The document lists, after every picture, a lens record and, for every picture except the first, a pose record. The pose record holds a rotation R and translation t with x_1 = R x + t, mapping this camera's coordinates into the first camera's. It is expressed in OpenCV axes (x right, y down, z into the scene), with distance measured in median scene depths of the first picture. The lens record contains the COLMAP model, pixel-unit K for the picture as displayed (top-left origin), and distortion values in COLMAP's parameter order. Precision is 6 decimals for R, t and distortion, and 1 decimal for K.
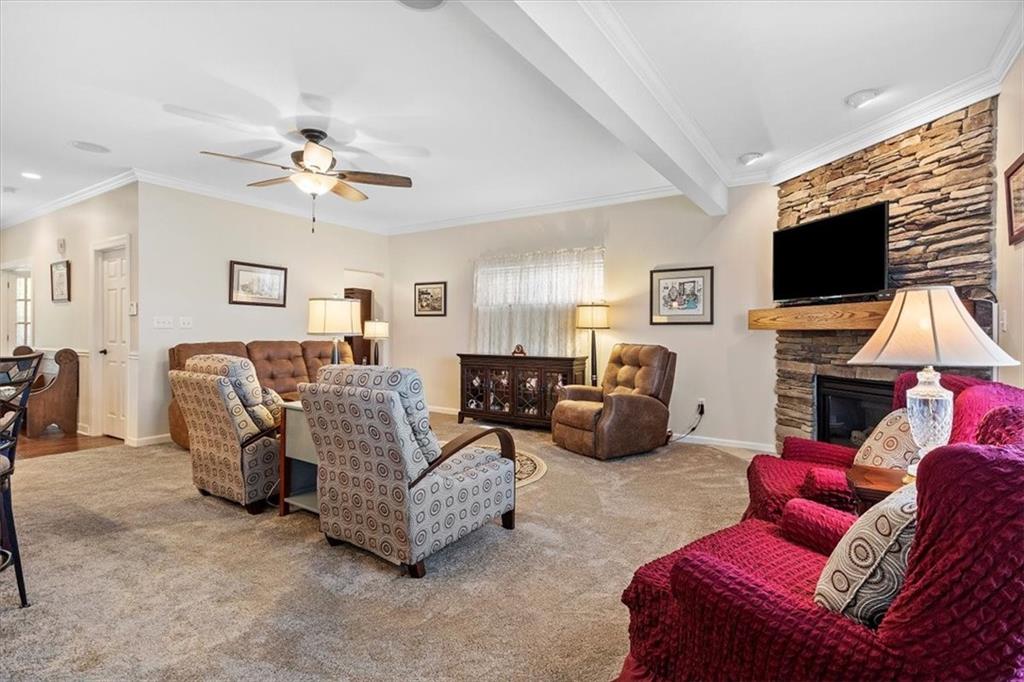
lens RADIAL K [[508.1, 0, 513.0], [0, 508.1, 335.7], [0, 0, 1]] dist [0.003178, 0.000282]
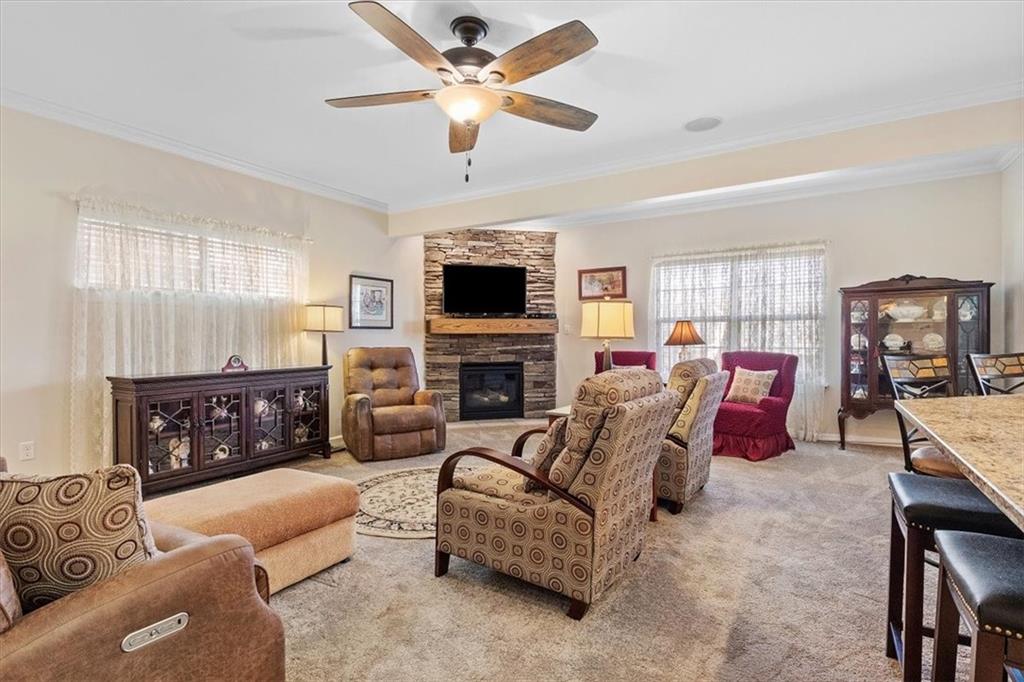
lens RADIAL K [[508.1, 0, 513.7], [0, 508.1, 340.4], [0, 0, 1]] dist [0.003178, 0.000282]
pose [[-0.048856, -0.011214, 0.998743, -0.896718], [0.012431, 0.999853, 0.011835, -0.006847], [-0.998728, 0.012994, -0.048709, 0.865112]]
